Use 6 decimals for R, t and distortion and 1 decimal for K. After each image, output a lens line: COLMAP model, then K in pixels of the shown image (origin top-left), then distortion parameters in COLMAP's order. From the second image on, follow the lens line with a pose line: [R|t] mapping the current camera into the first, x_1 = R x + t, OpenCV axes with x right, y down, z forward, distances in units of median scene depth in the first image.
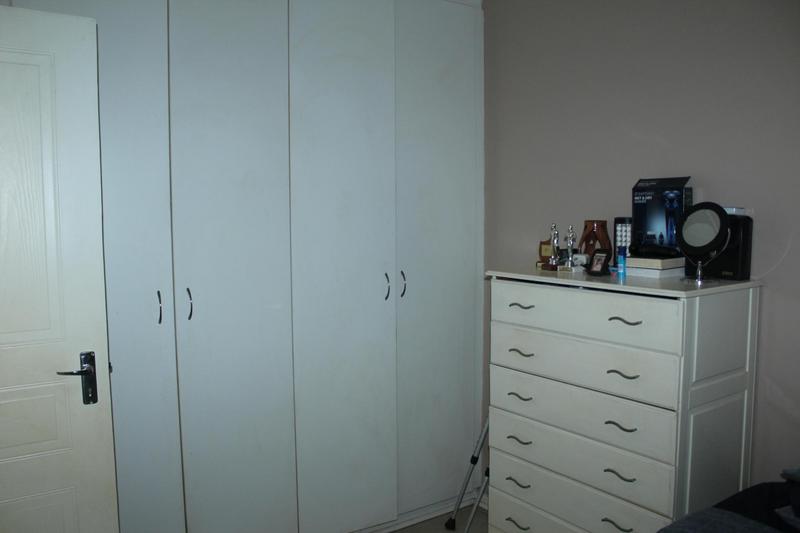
lens RADIAL K [[663.8, 0, 386.4], [0, 663.8, 264.7], [0, 0, 1]] dist [-0.168648, 0.150269]
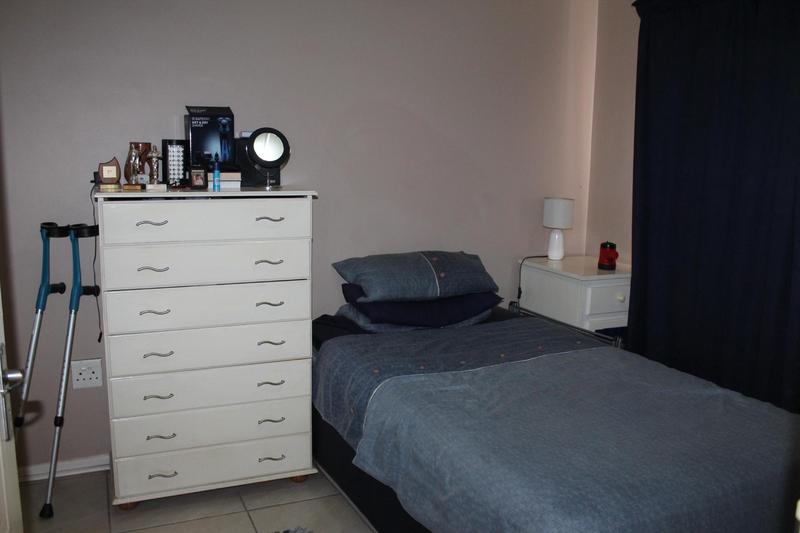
lens RADIAL K [[663.8, 0, 386.4], [0, 663.8, 264.7], [0, 0, 1]] dist [-0.168648, 0.150269]
pose [[0.185763, -0.143857, 0.972007, -0.731768], [0.060342, 0.989028, 0.134844, 0.012547], [-0.980740, 0.033604, 0.192405, 0.466413]]
